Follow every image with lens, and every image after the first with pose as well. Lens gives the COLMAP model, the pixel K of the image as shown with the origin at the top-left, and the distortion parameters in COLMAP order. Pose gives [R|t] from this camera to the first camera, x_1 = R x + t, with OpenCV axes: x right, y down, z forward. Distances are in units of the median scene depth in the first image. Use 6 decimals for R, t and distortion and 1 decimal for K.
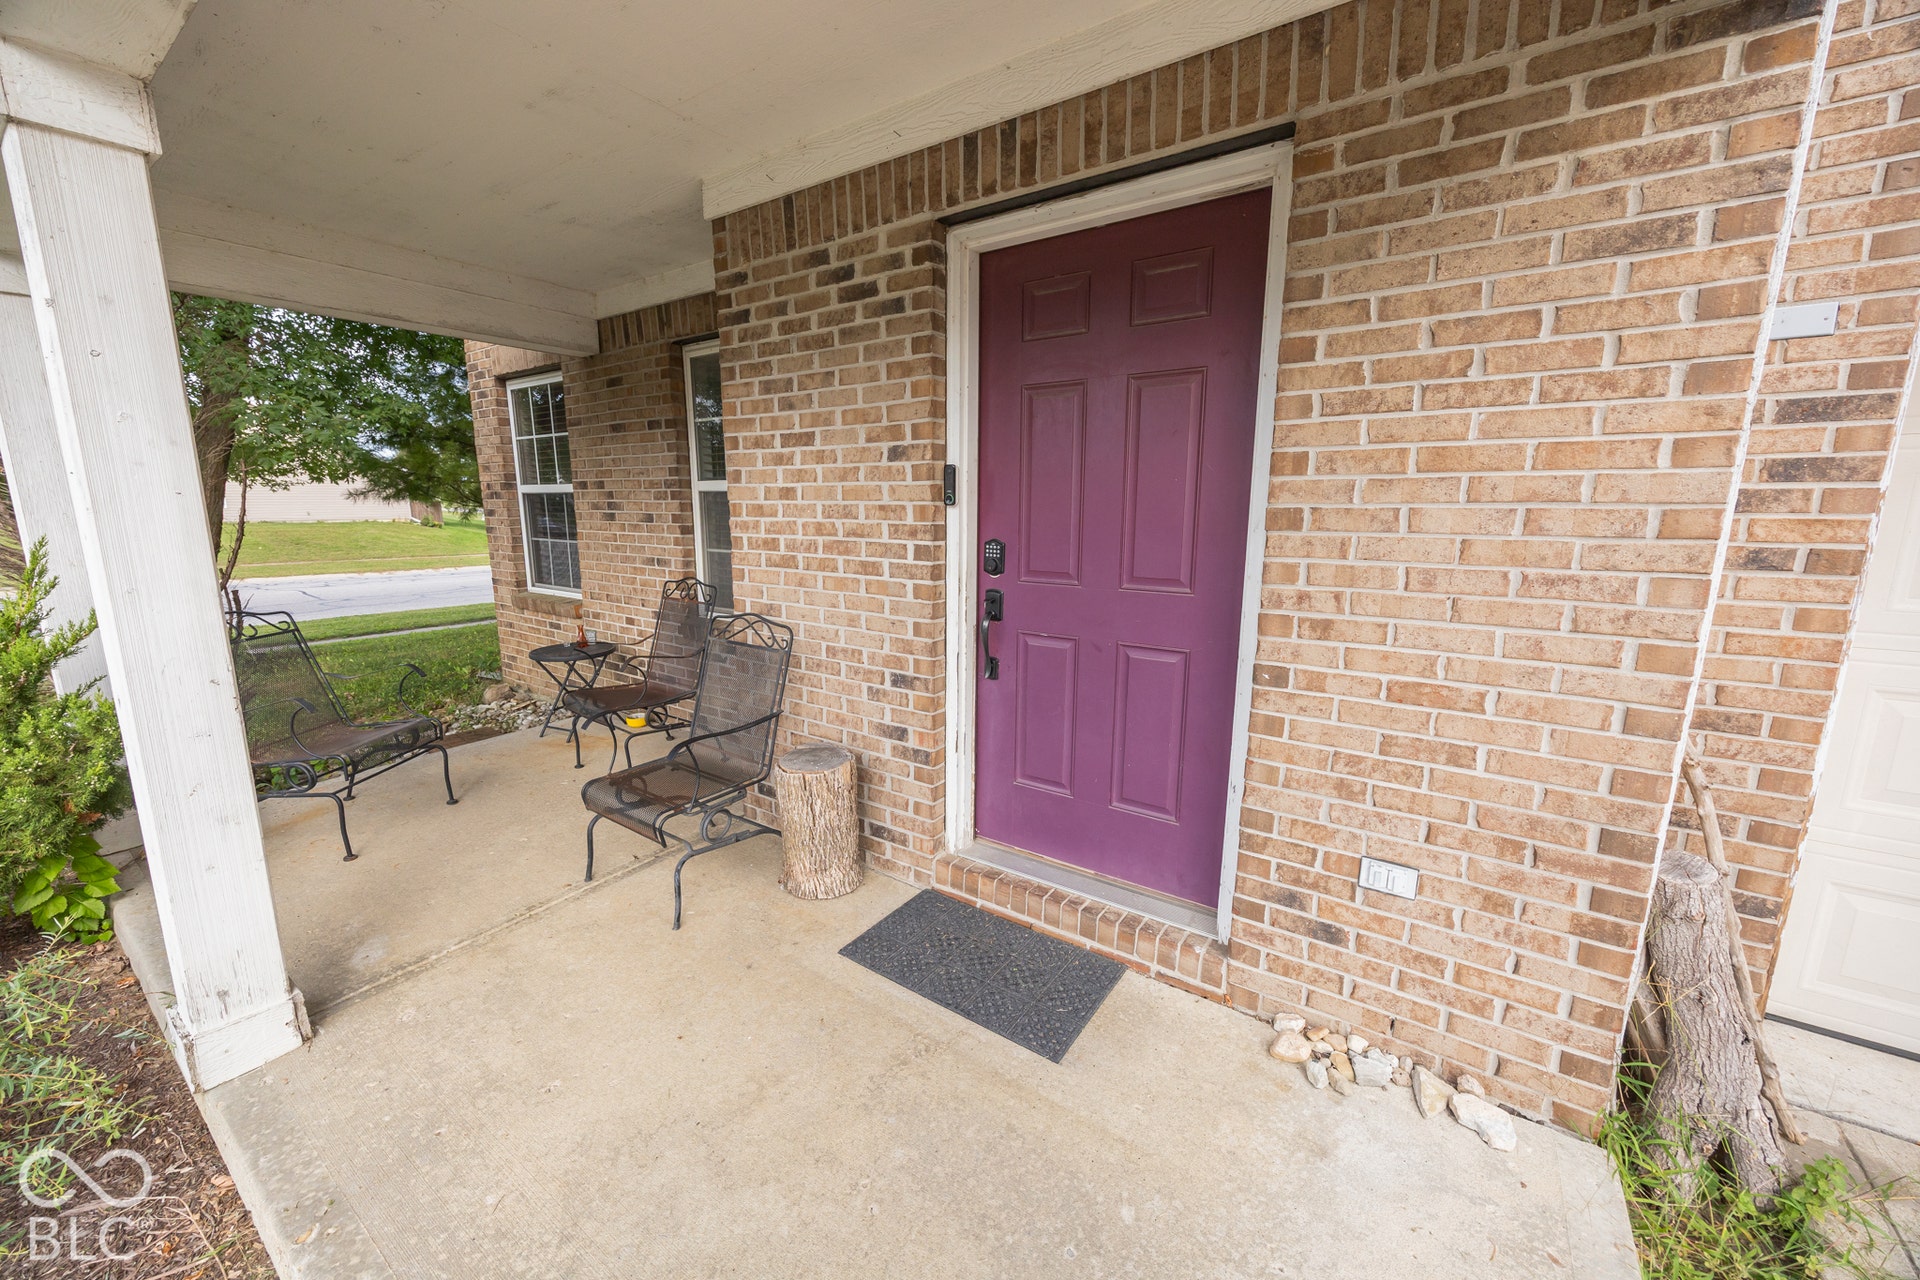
lens RADIAL K [[721.8, 0, 950.5], [0, 721.8, 638.0], [0, 0, 1]] dist [-0.003134, -0.000024]
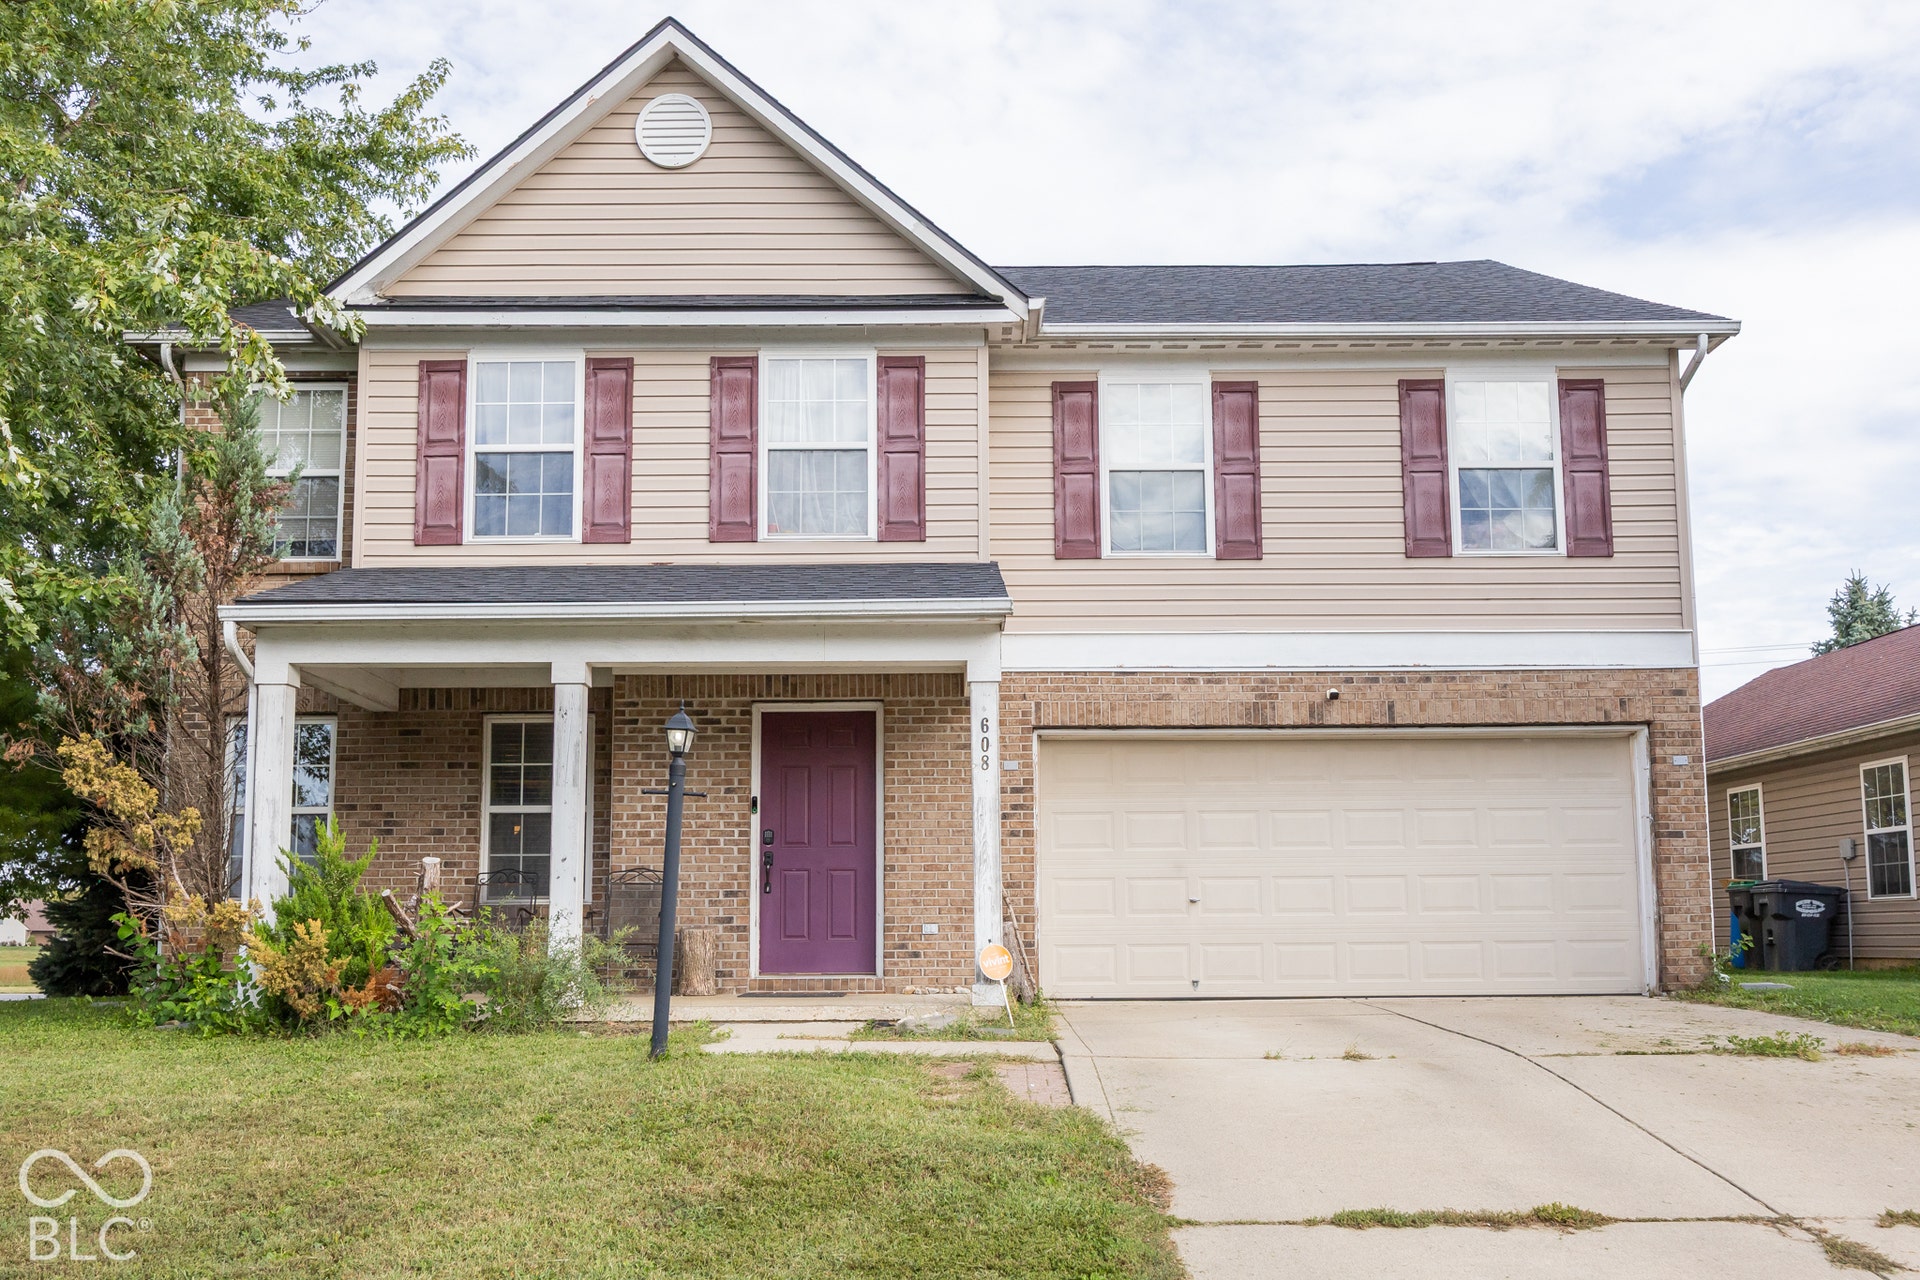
lens RADIAL K [[1498.6, 0, 953.4], [0, 1498.6, 692.0], [0, 0, 1]] dist [0.114880, 0.009411]
pose [[0.816139, 0.086901, 0.571285, -2.277976], [0.112146, 0.946011, -0.304115, 0.989503], [-0.566870, 0.312267, 0.762331, -3.169737]]
